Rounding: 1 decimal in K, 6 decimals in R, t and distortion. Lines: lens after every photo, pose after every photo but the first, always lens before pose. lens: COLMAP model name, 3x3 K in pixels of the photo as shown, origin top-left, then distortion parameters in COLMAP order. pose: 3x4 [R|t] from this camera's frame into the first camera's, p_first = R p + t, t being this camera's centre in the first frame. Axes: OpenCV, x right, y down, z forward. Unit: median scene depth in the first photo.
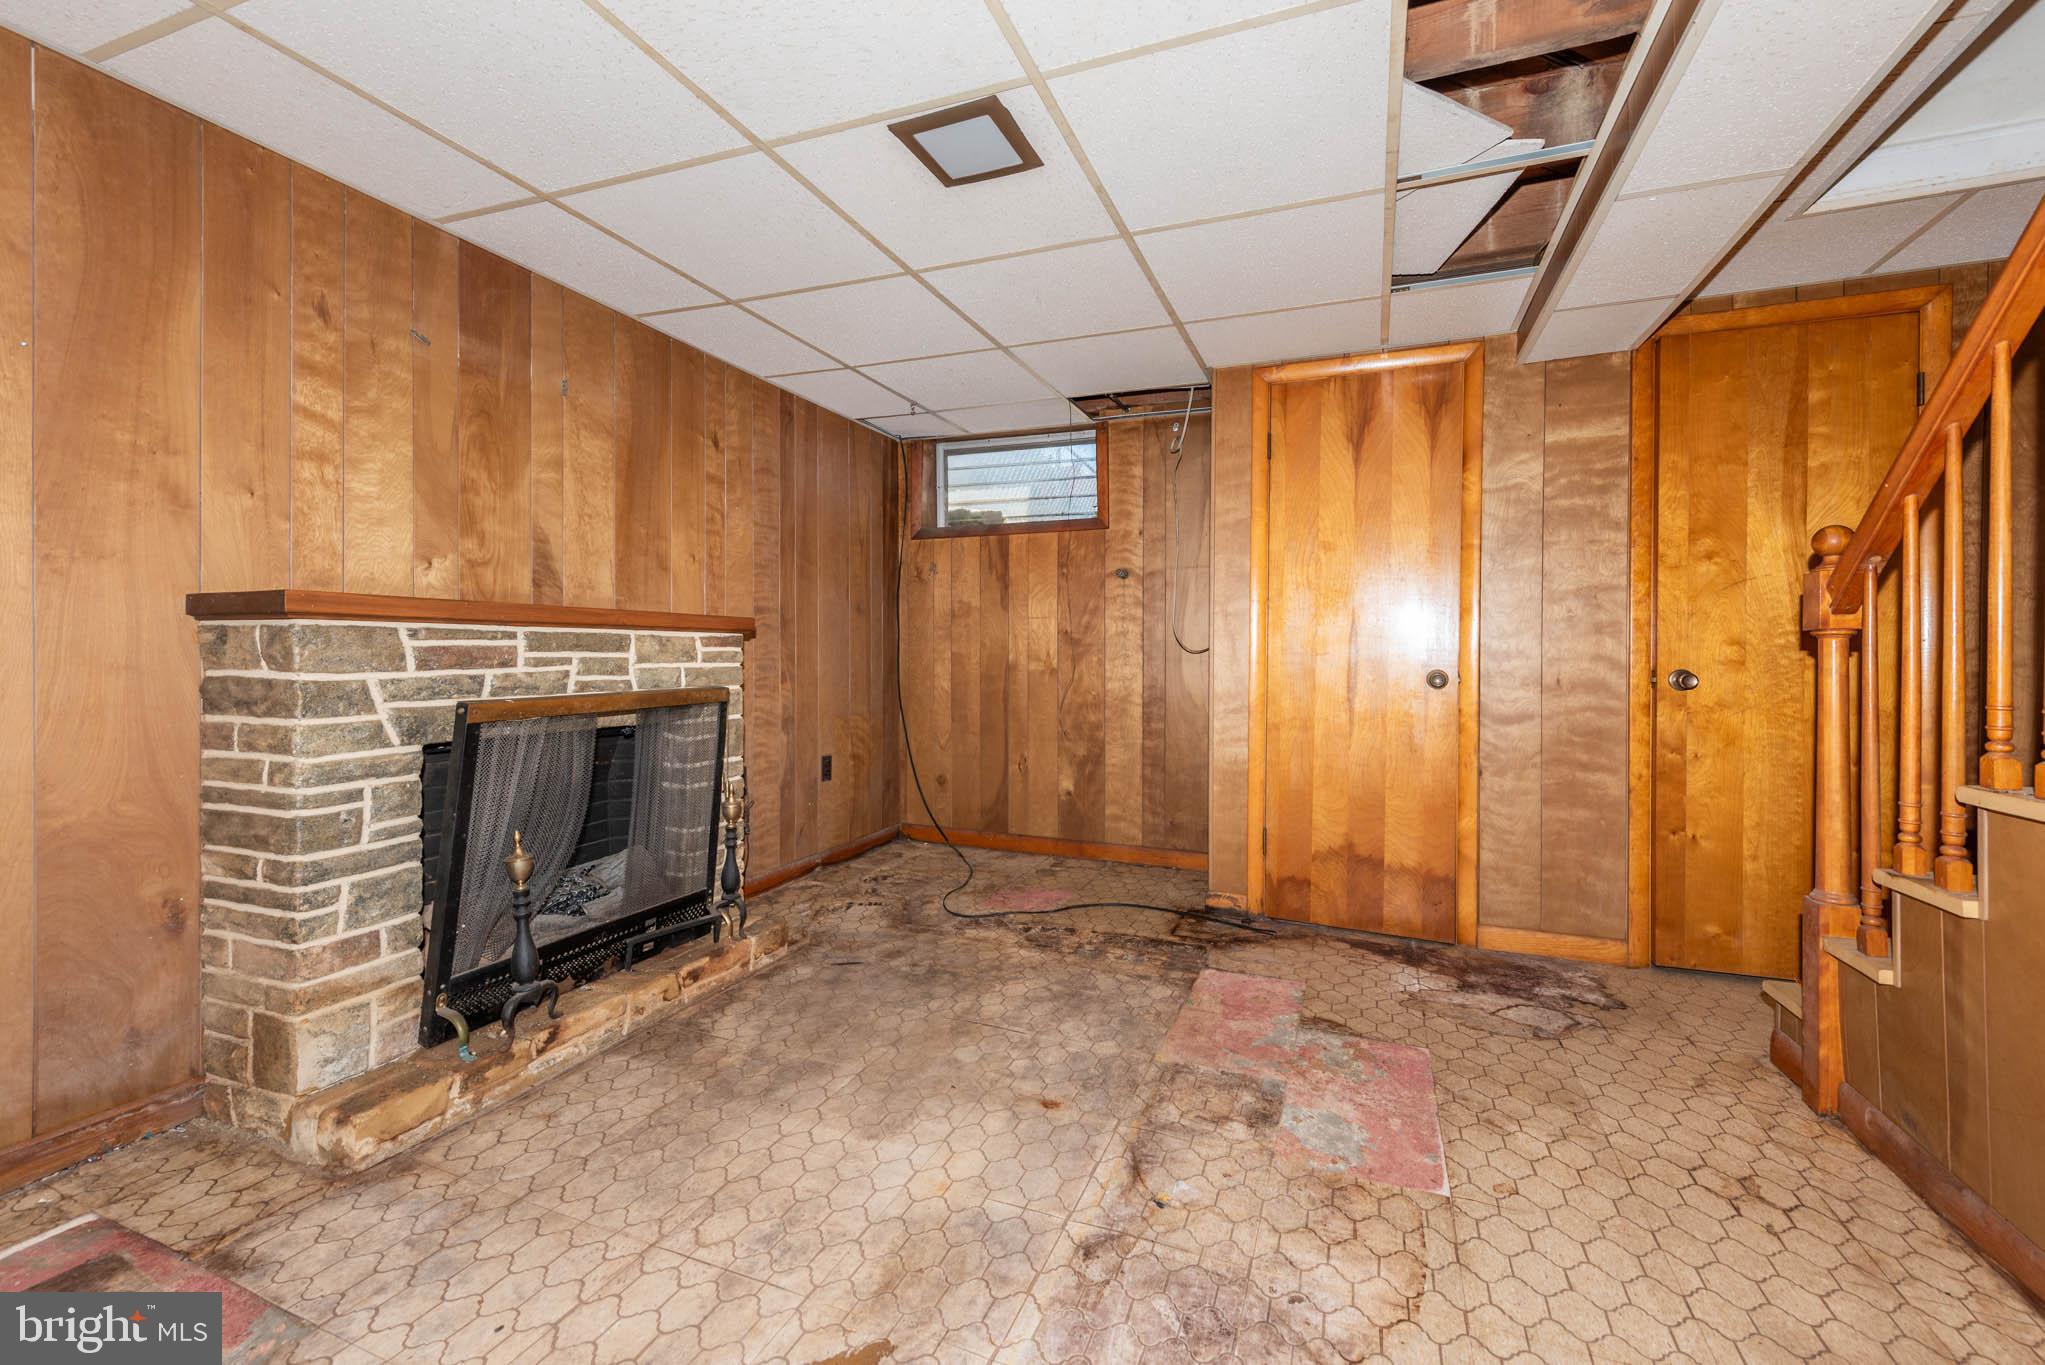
lens RADIAL K [[809.2, 0, 1021.2], [0, 809.2, 658.2], [0, 0, 1]] dist [0.010843, -0.002441]
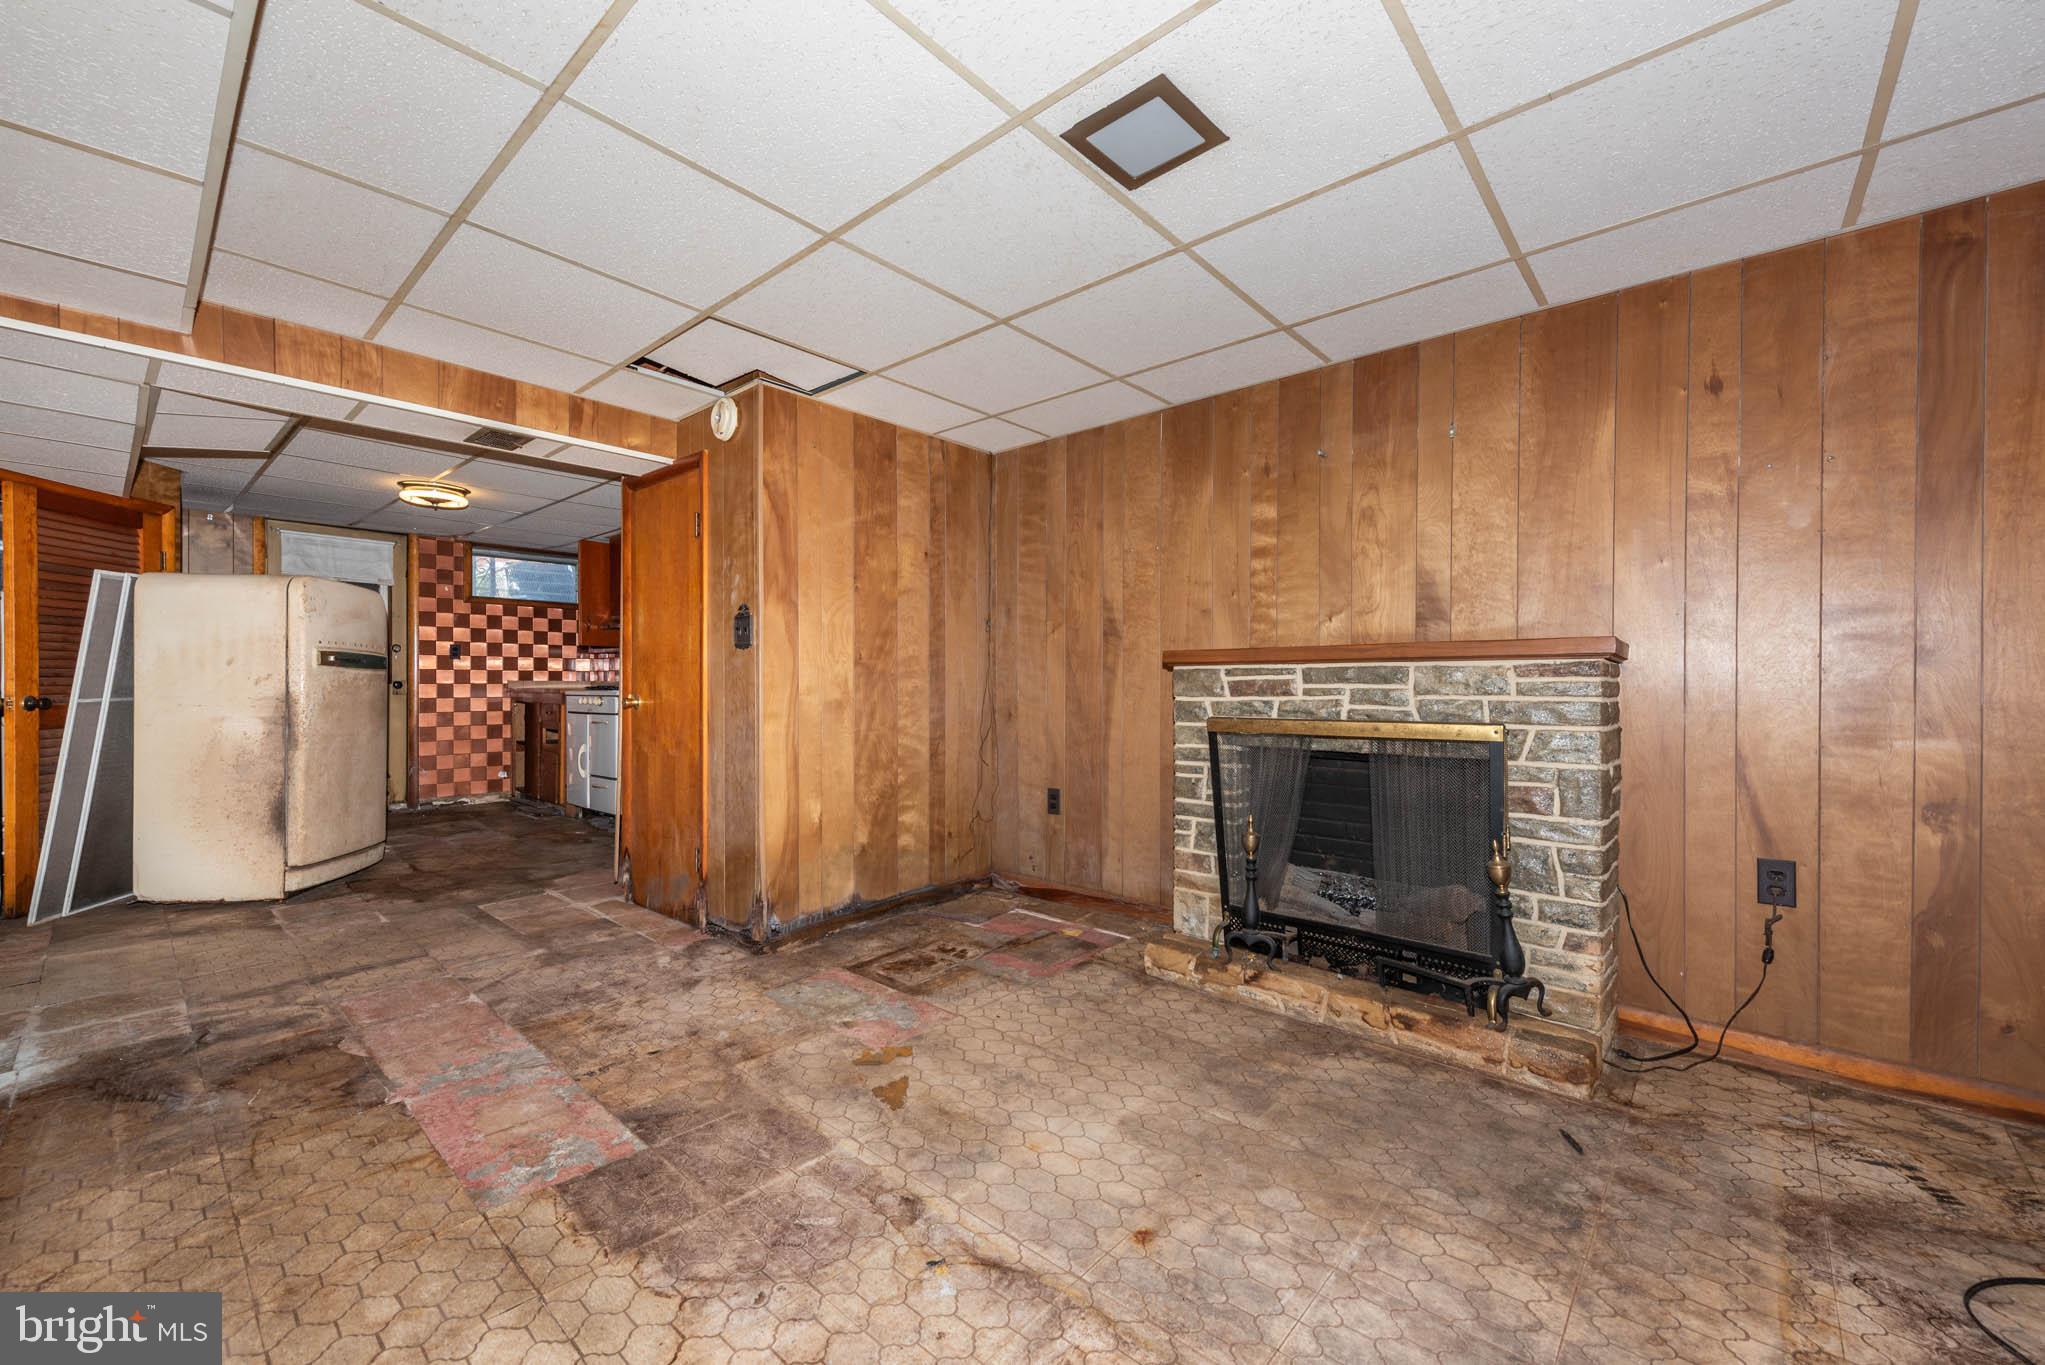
lens RADIAL K [[809.2, 0, 1019.7], [0, 809.2, 689.6], [0, 0, 1]] dist [0.010843, -0.002441]
pose [[-0.320353, -0.001587, -0.947297, 0.783260], [-0.008863, 0.999960, 0.001322, 0.003540], [0.947257, 0.008820, -0.320354, 1.055703]]
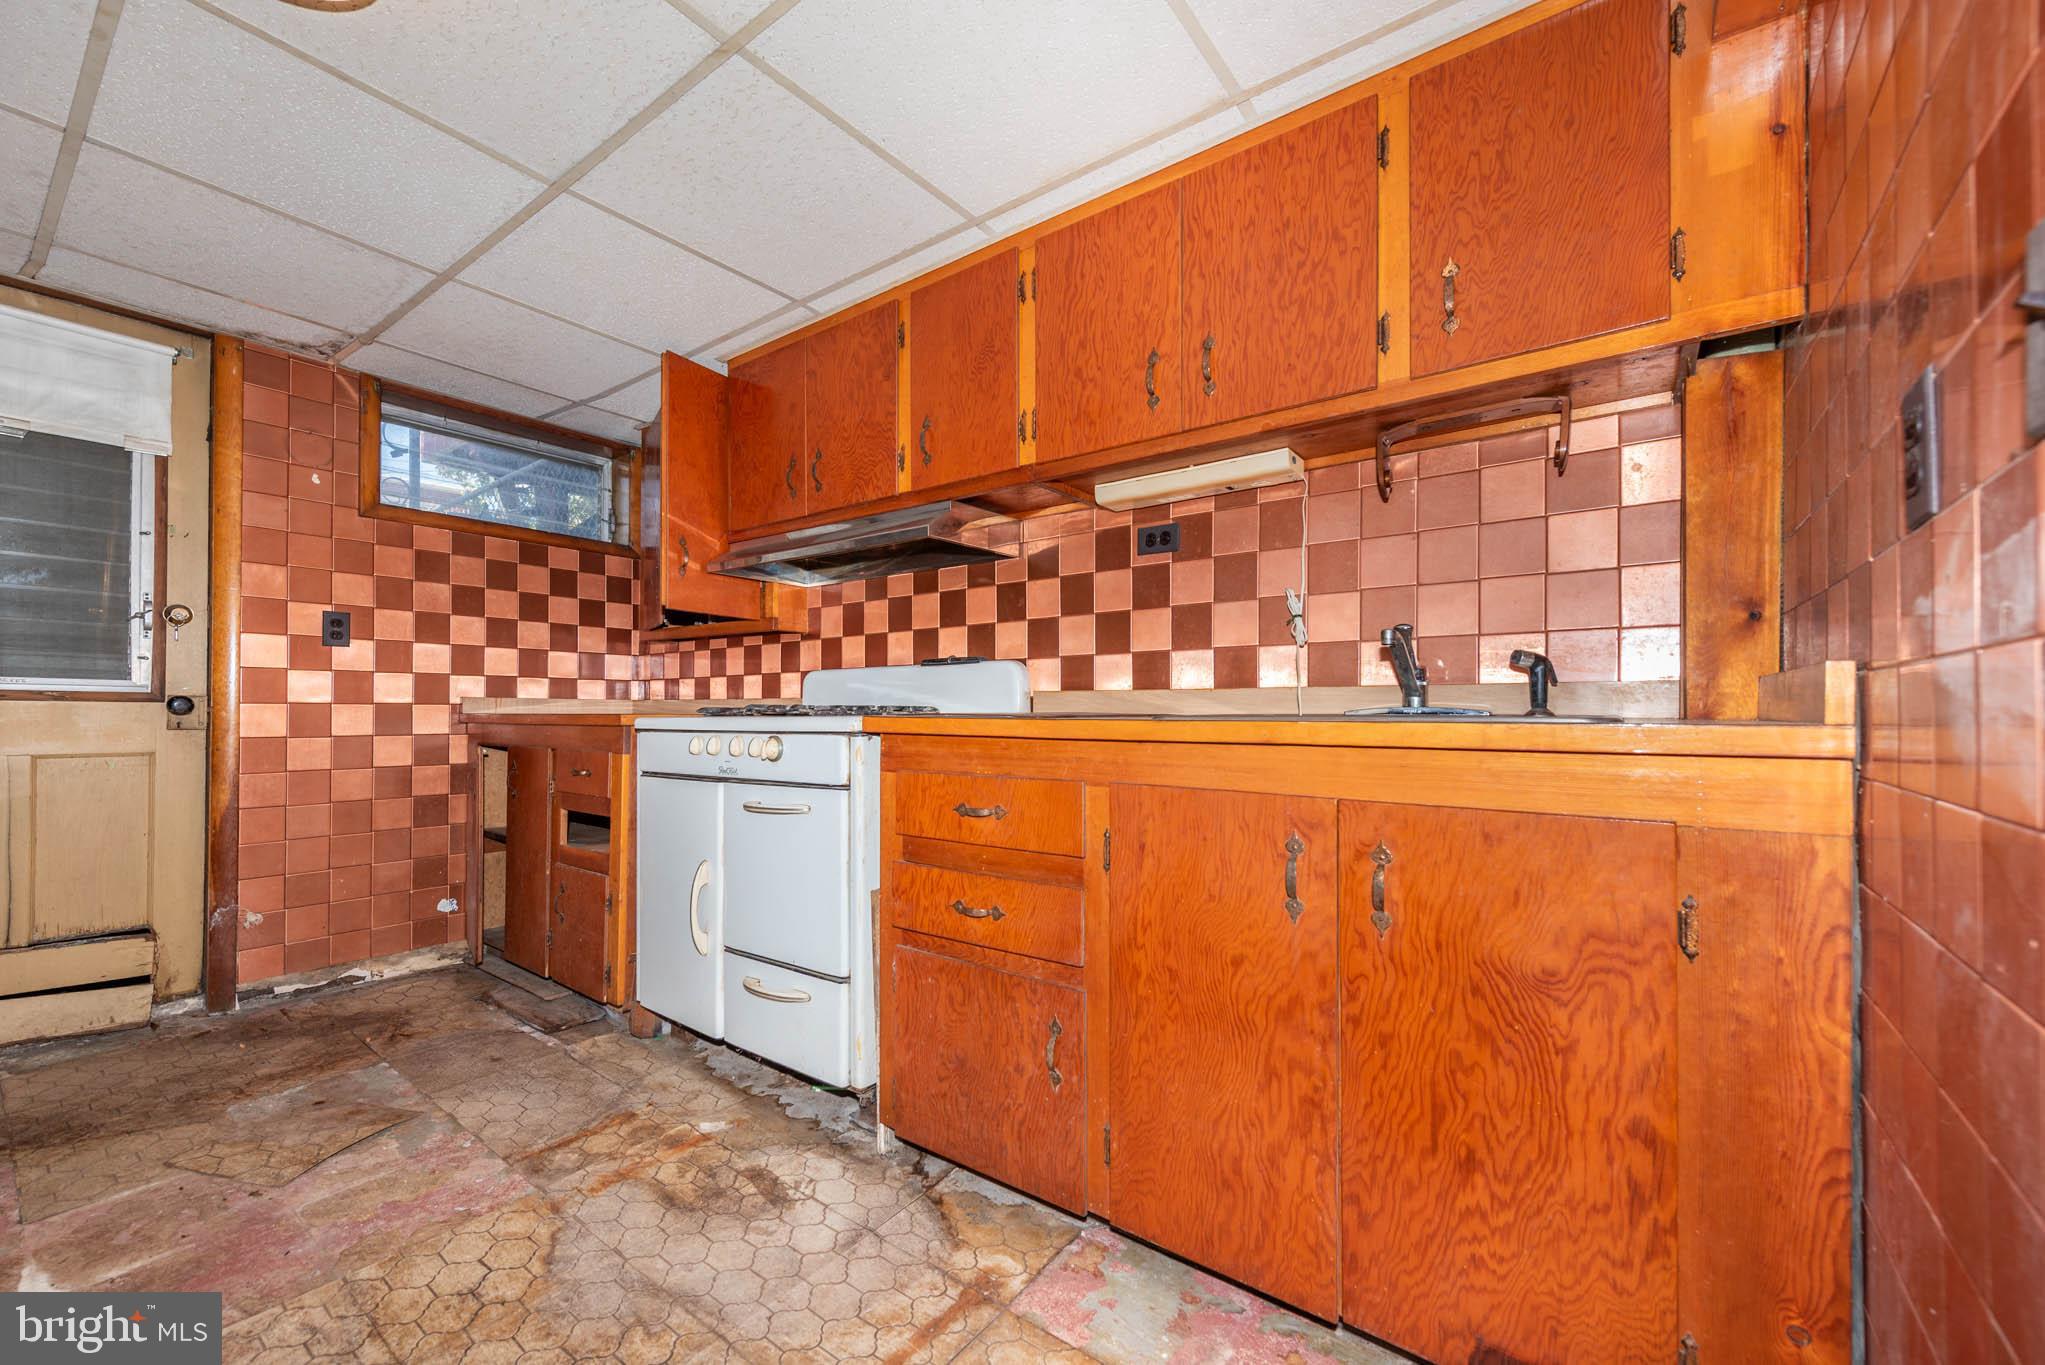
lens RADIAL K [[809.2, 0, 1035.9], [0, 809.2, 710.0], [0, 0, 1]] dist [0.010843, -0.002441]
pose [[-0.226146, -0.012200, -0.974017, 0.410545], [-0.008290, 0.999909, -0.010599, 0.008636], [0.974058, 0.005678, -0.226227, 0.557248]]
